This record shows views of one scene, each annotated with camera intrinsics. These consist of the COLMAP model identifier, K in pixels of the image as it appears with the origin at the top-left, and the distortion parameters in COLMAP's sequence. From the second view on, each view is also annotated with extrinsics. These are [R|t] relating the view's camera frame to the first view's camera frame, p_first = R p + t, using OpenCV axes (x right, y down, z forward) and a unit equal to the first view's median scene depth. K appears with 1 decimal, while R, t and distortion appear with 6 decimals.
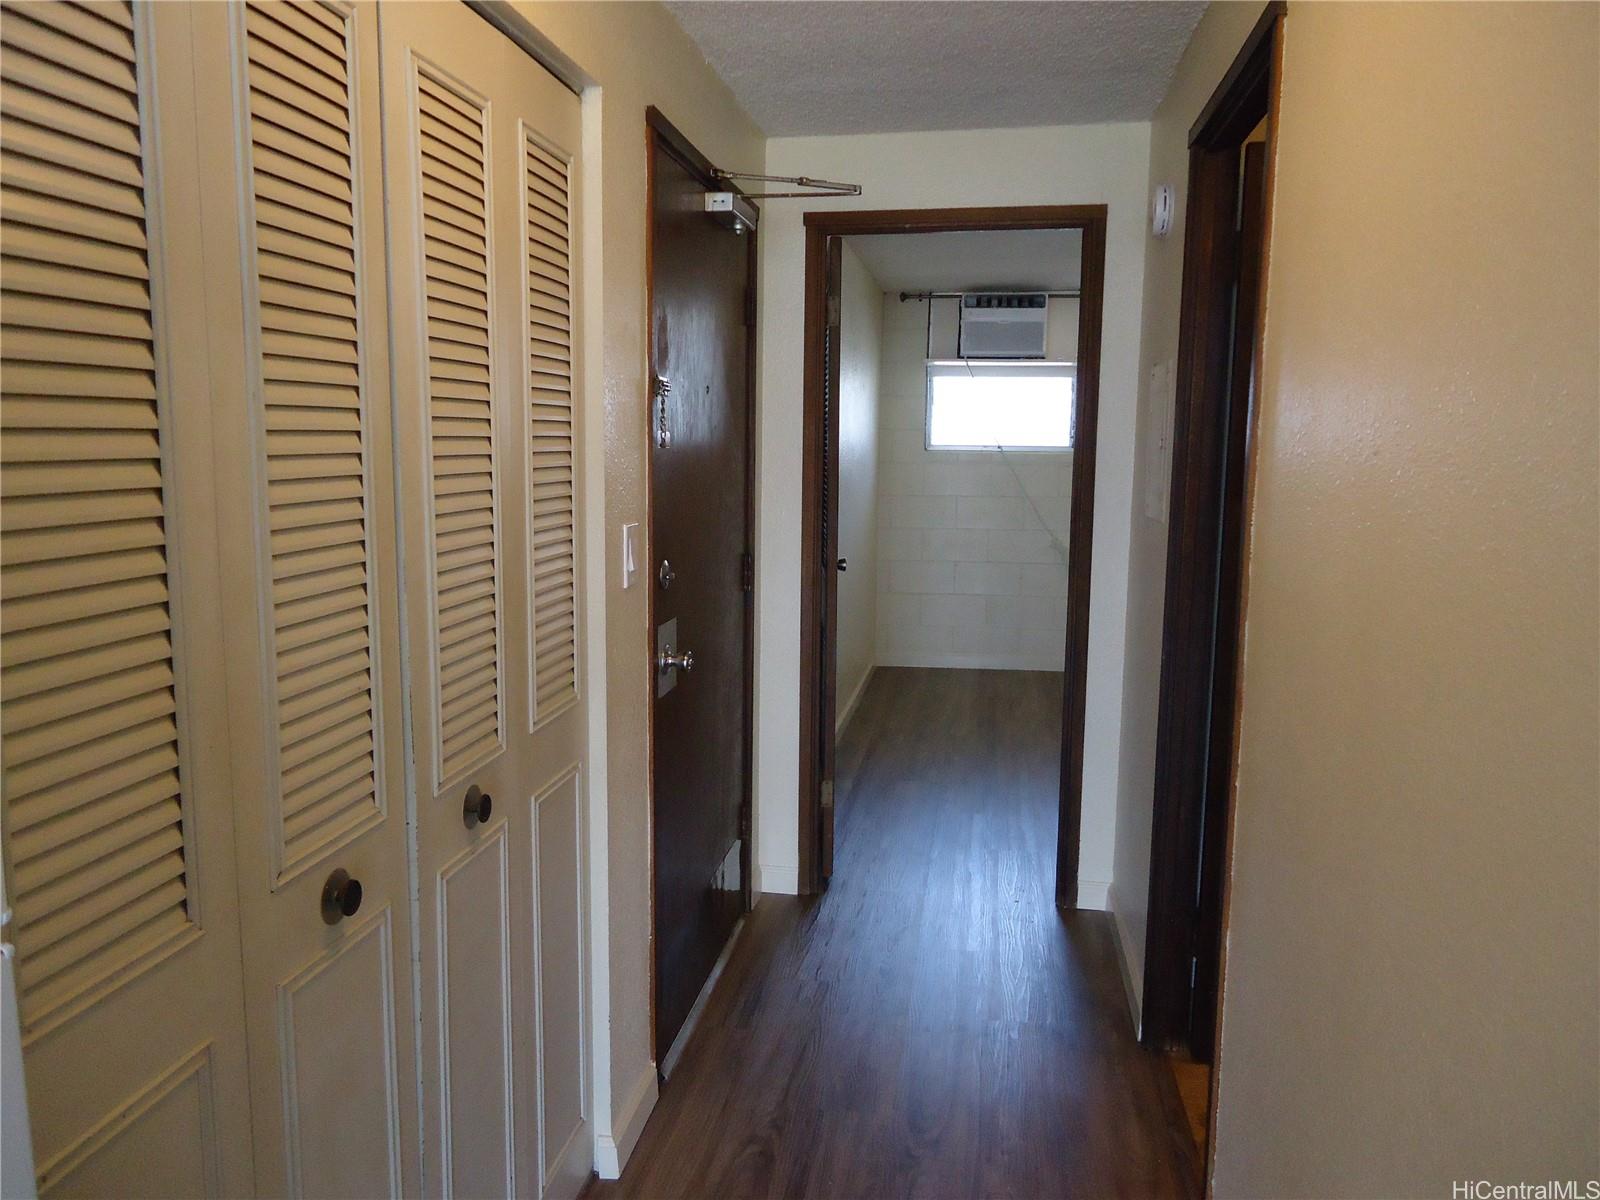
lens RADIAL K [[1166.6, 0, 795.9], [0, 1166.6, 589.6], [0, 0, 1]] dist [-0.004205, -0.003038]
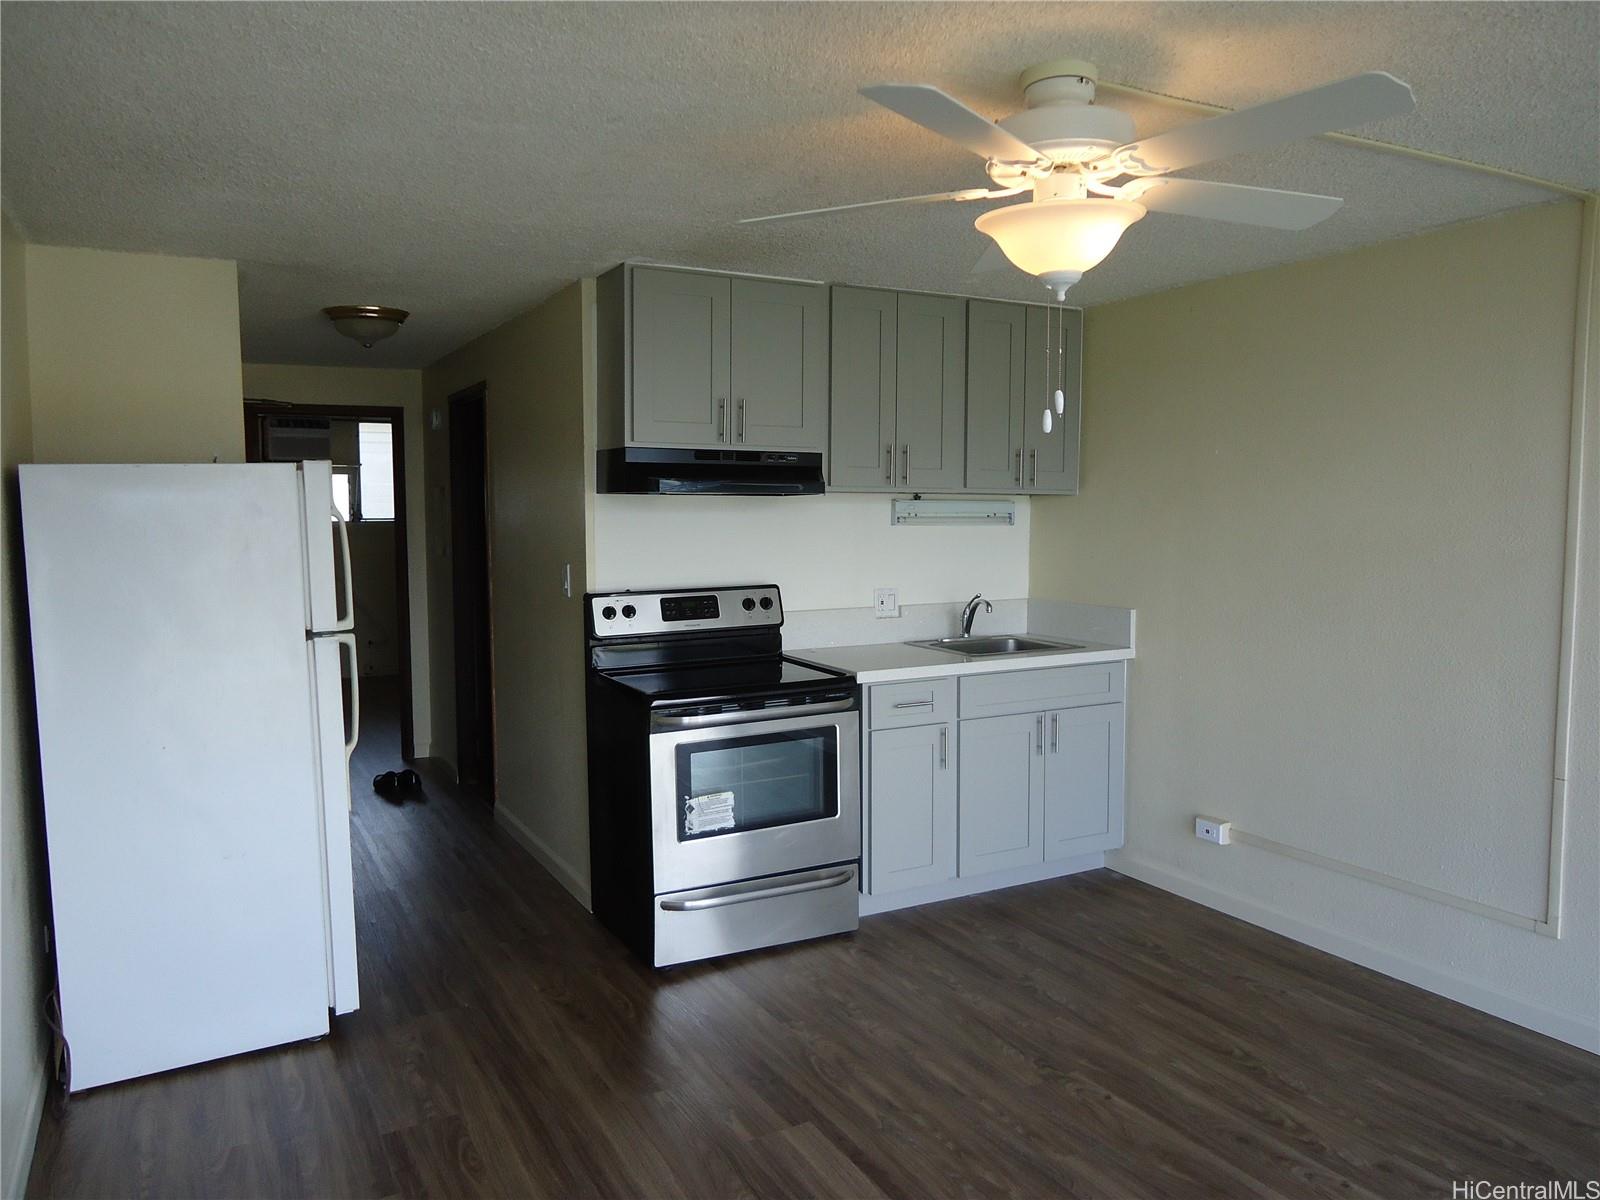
lens RADIAL K [[1166.6, 0, 795.9], [0, 1166.6, 589.6], [0, 0, 1]] dist [-0.004205, -0.003038]
pose [[0.792724, -0.061616, 0.606459, -0.221831], [0.096870, 0.994969, -0.025534, 0.055639], [-0.601835, 0.078989, 0.794705, -0.506508]]
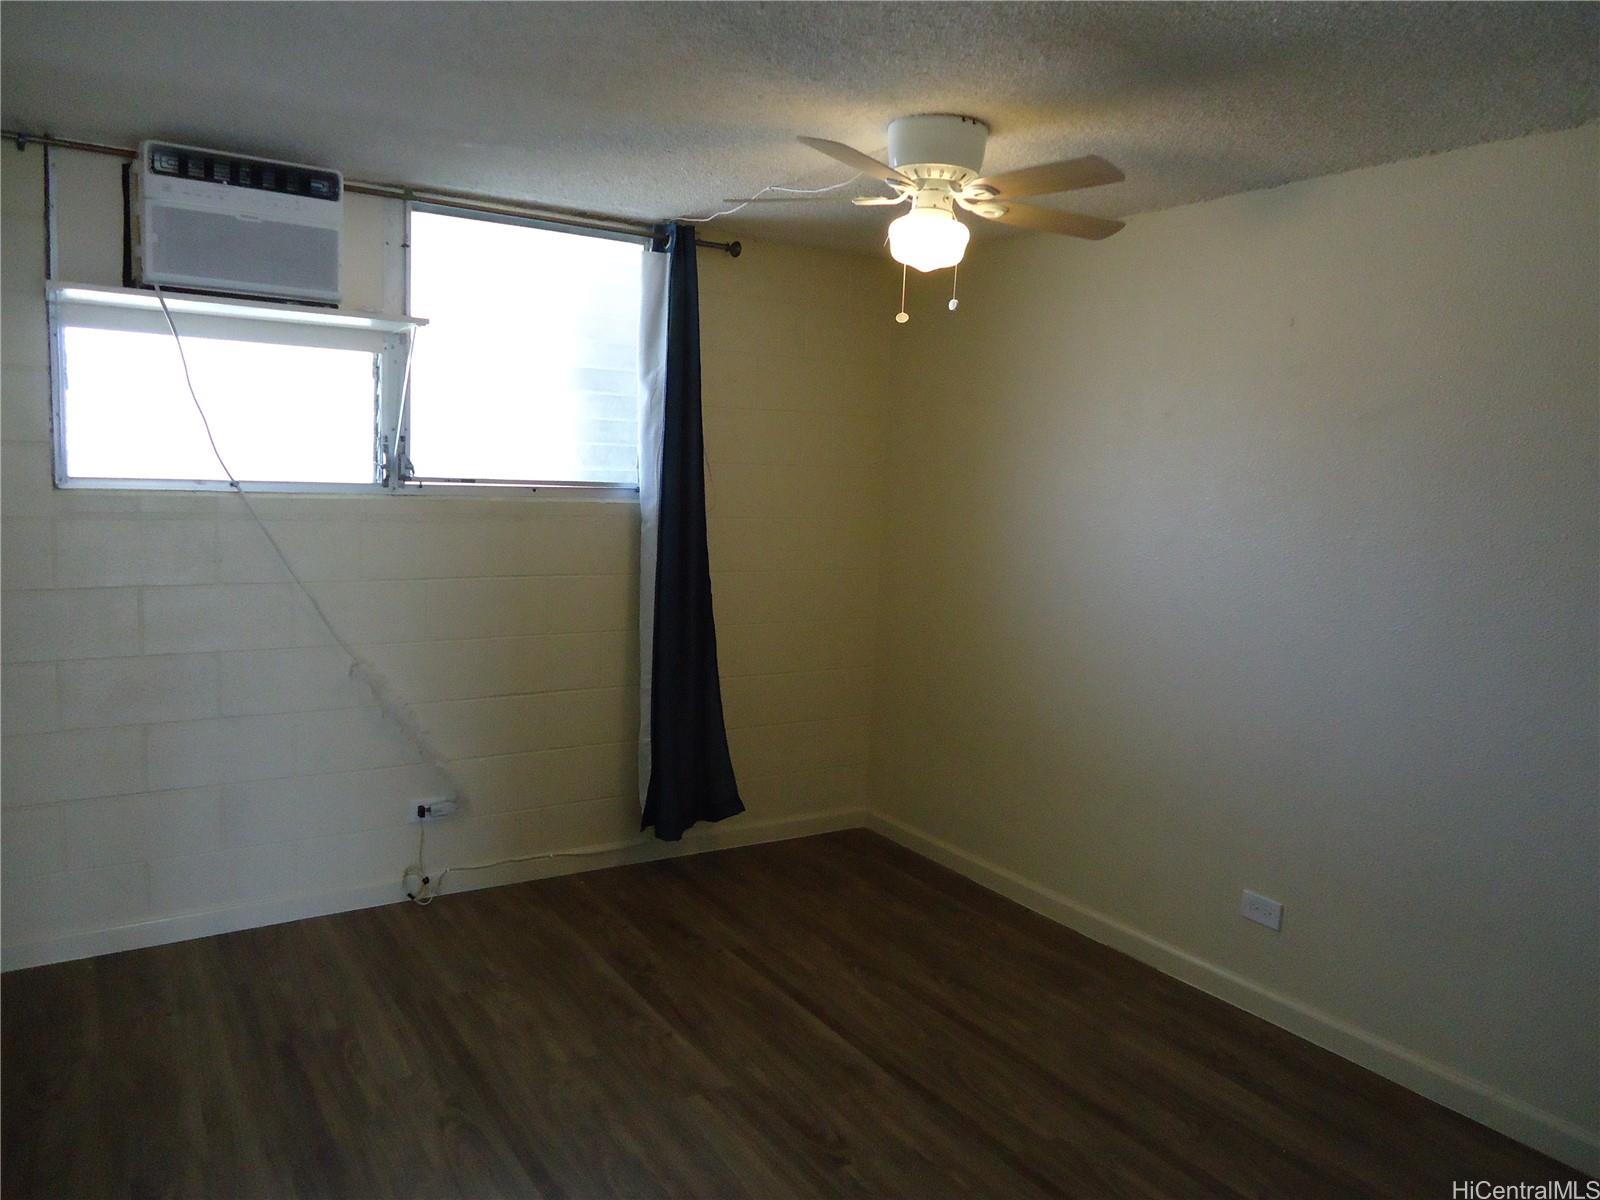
lens RADIAL K [[1166.6, 0, 795.9], [0, 1166.6, 589.6], [0, 0, 1]] dist [-0.004205, -0.003038]
pose [[0.751153, -0.061255, 0.657280, 0.030207], [0.053837, 0.998053, 0.031487, -0.085631], [-0.657929, 0.011734, 0.752989, 0.509187]]
